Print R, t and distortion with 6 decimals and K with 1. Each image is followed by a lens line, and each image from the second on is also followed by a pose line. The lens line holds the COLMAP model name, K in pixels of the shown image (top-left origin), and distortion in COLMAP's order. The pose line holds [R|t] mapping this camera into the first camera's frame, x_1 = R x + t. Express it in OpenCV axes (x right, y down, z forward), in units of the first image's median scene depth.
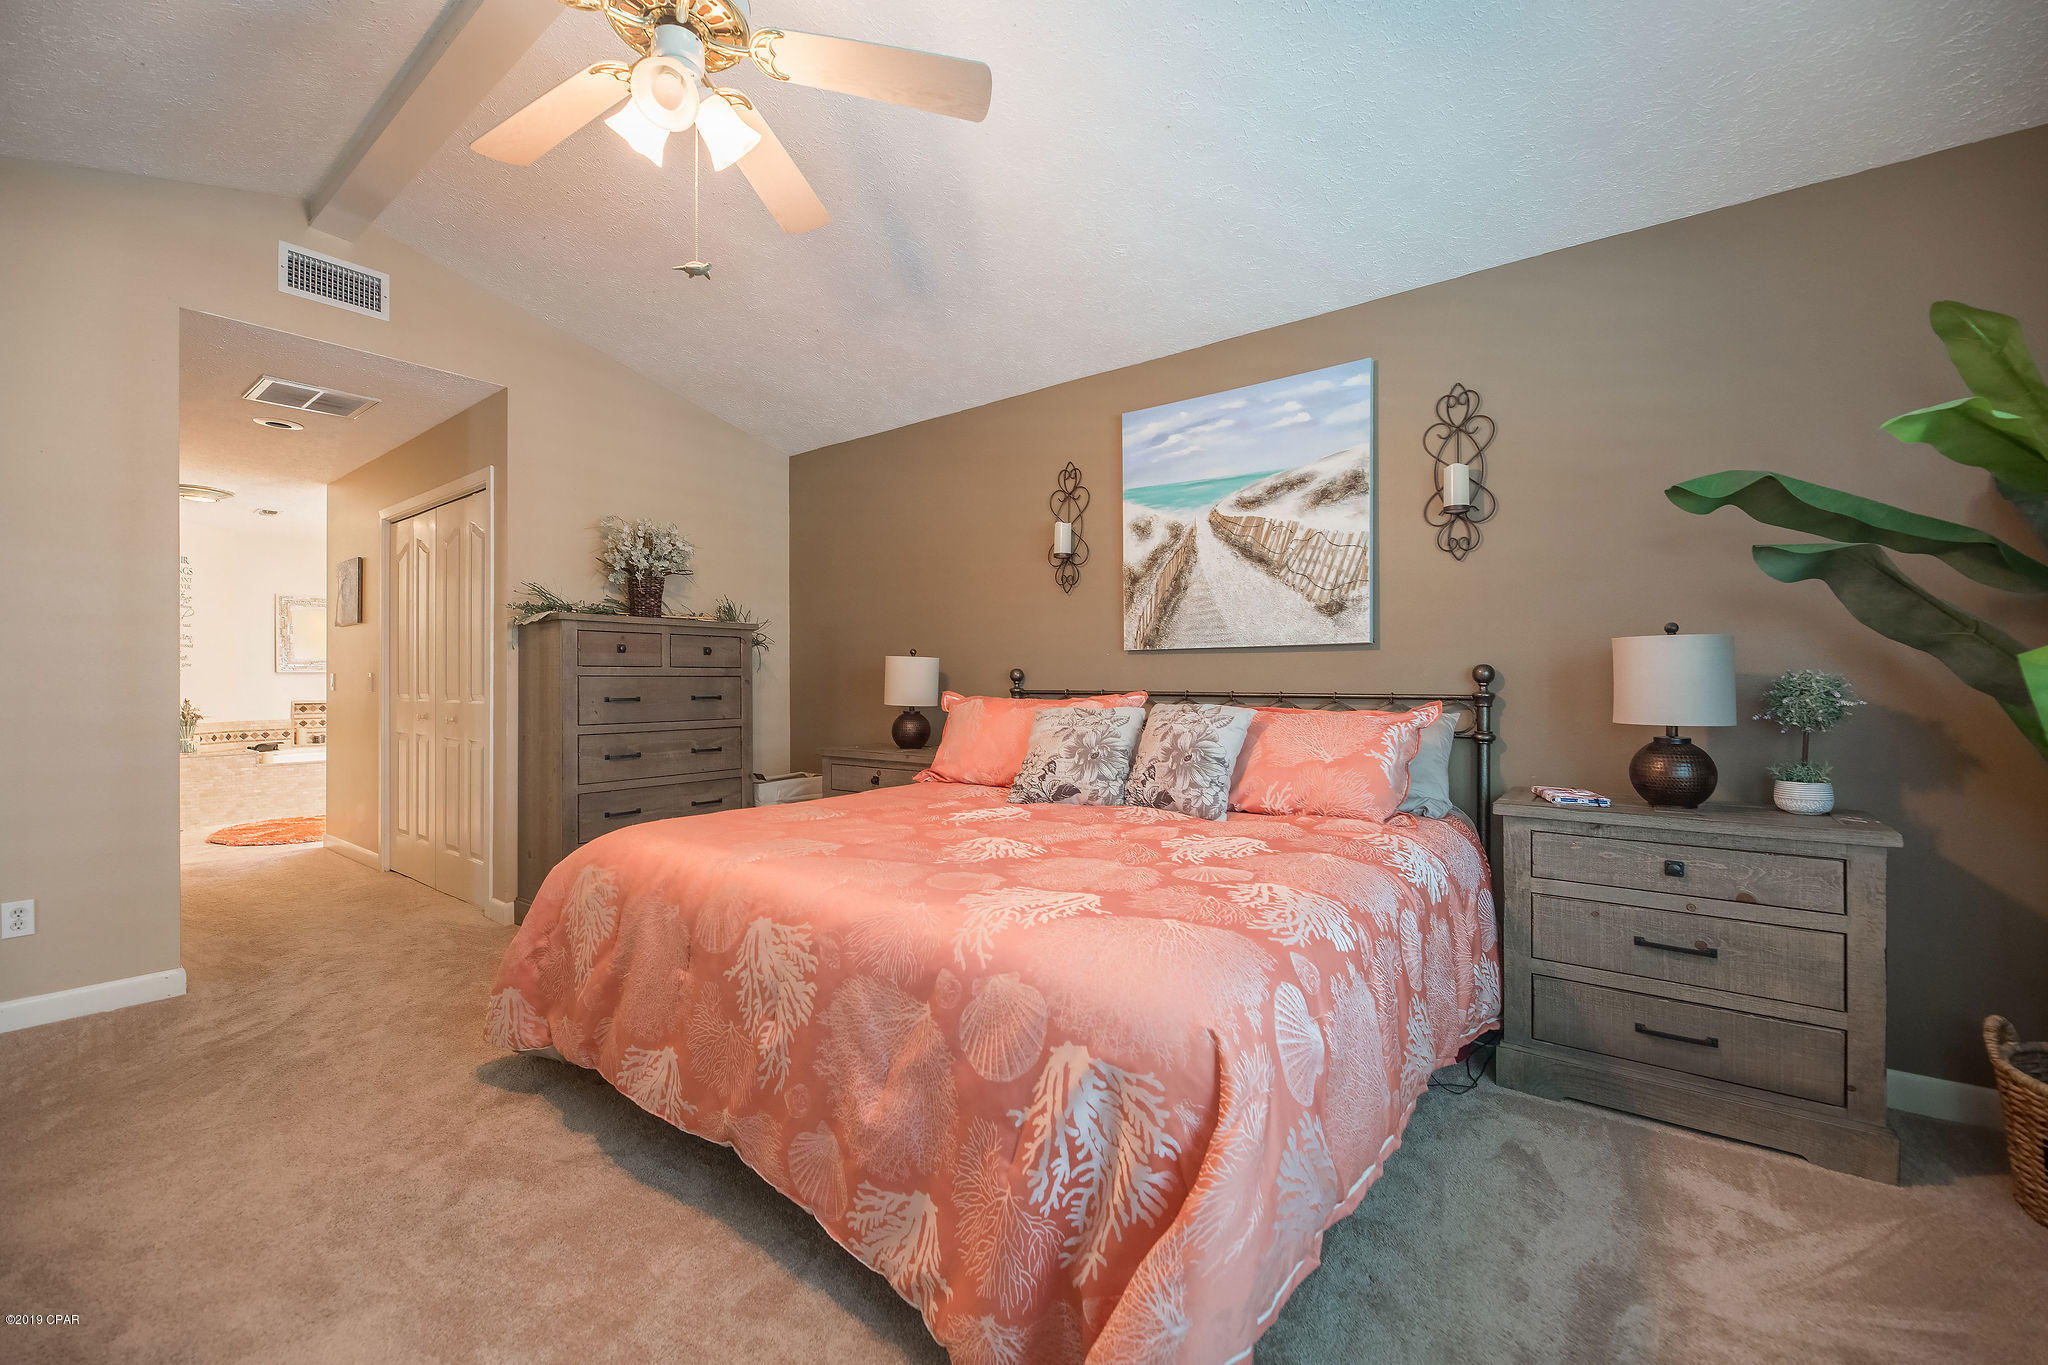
lens RADIAL K [[842.9, 0, 1025.7], [0, 842.9, 675.0], [0, 0, 1]] dist [-0.005447, -0.000918]
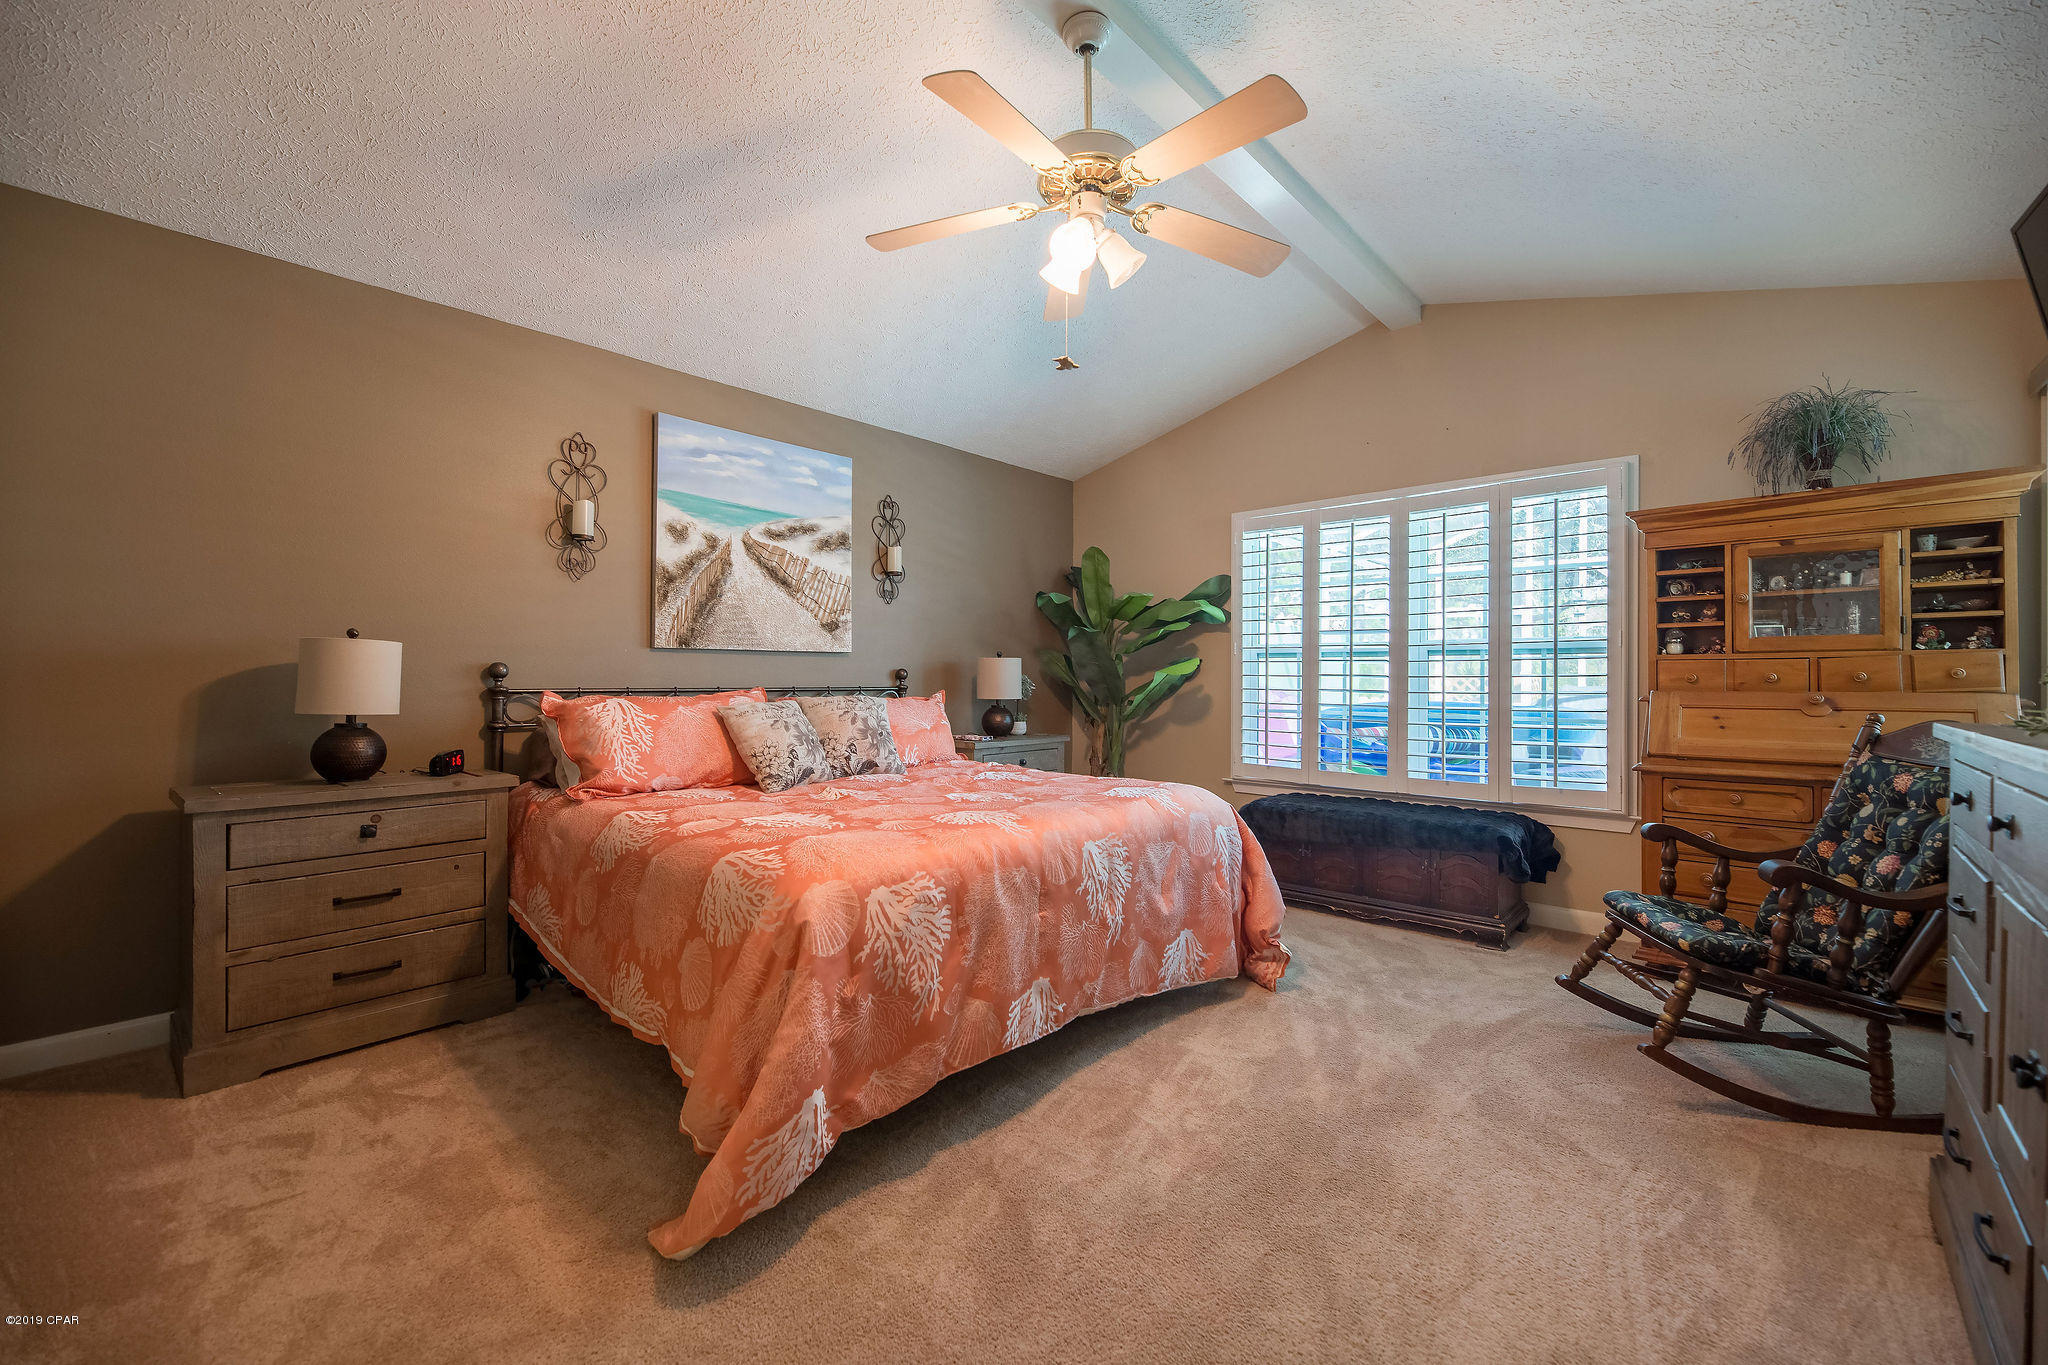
lens RADIAL K [[842.9, 0, 1034.9], [0, 842.9, 674.0], [0, 0, 1]] dist [-0.005447, -0.000918]
pose [[0.056443, 0.006309, 0.998386, -0.976687], [-0.008102, 0.999950, -0.005861, 0.005133], [-0.998373, -0.007758, 0.056492, 0.559376]]
